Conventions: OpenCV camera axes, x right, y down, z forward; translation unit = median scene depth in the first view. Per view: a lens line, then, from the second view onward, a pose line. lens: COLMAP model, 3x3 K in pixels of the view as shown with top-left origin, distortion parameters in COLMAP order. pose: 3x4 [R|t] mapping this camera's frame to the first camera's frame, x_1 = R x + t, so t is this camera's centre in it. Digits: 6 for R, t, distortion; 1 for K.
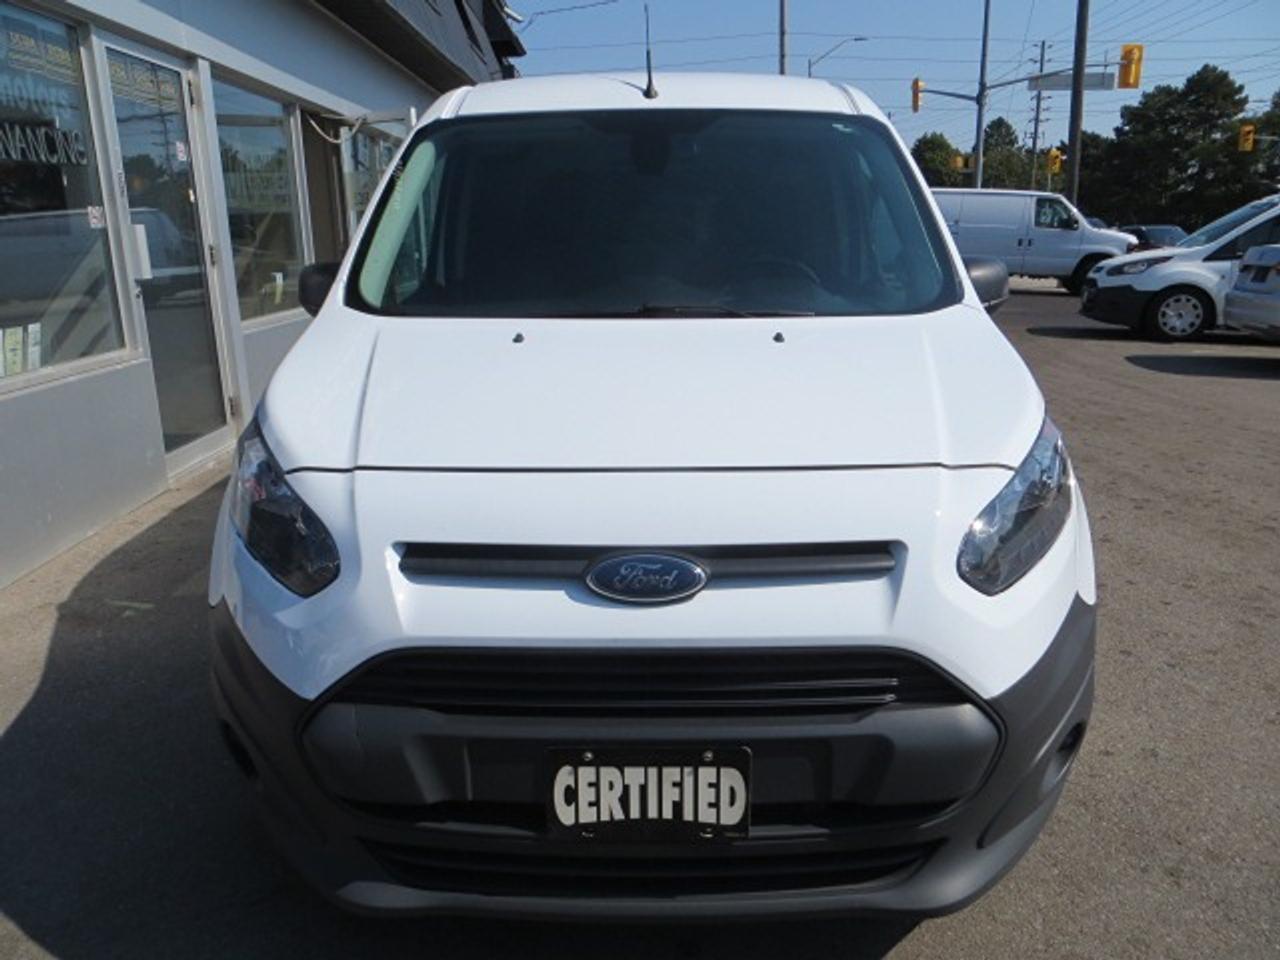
lens RADIAL K [[958.4, 0, 646.3], [0, 958.4, 481.1], [0, 0, 1]] dist [-0.022525, 0.008554]
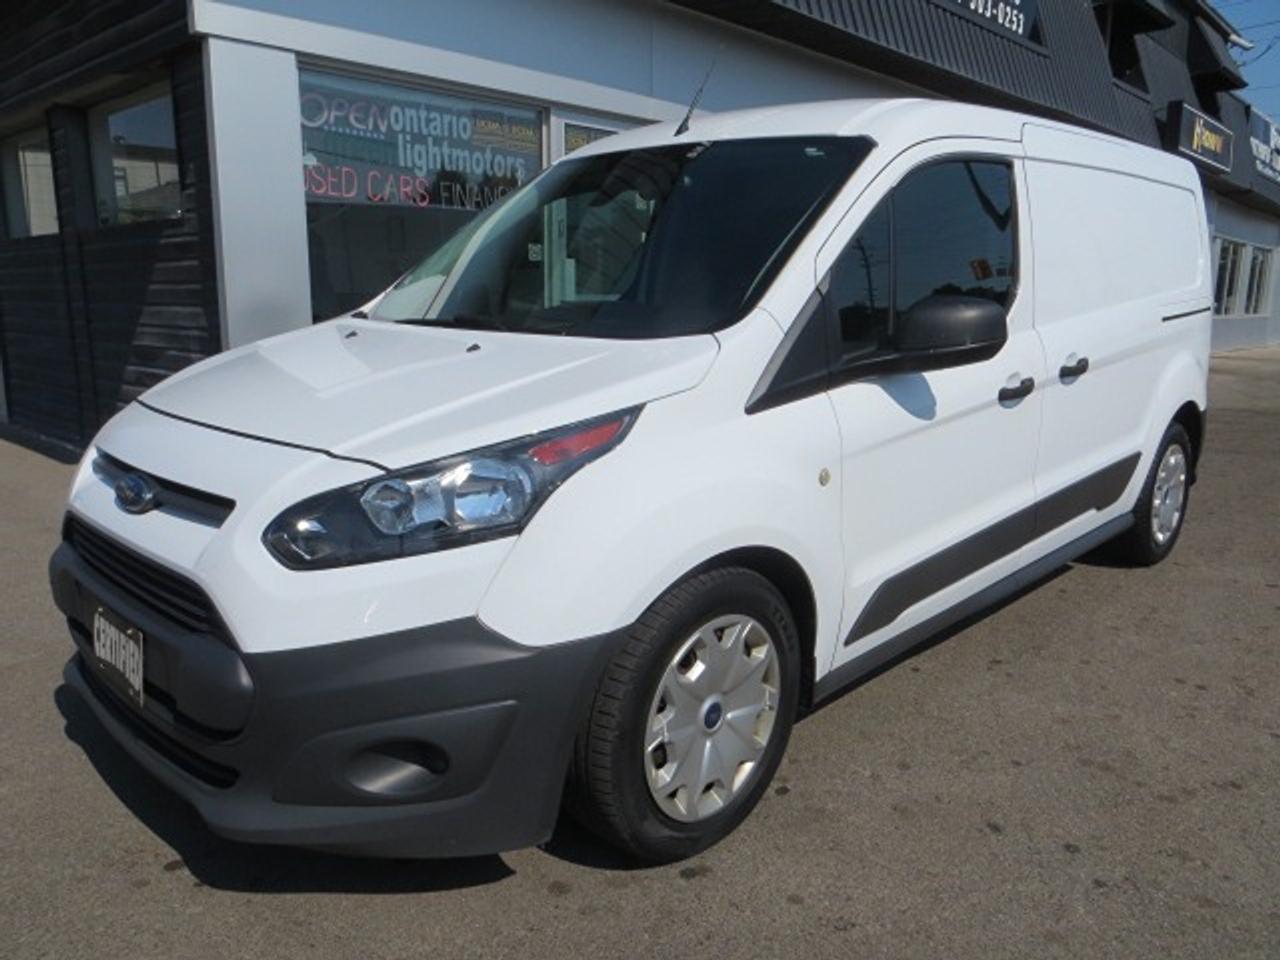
lens RADIAL K [[958.4, 0, 644.9], [0, 958.4, 481.6], [0, 0, 1]] dist [-0.022525, 0.008554]
pose [[0.725105, 0.163969, -0.668833, 0.524860], [-0.197624, 0.979933, 0.025987, -0.033725], [0.659673, 0.113334, 0.742959, 0.167029]]
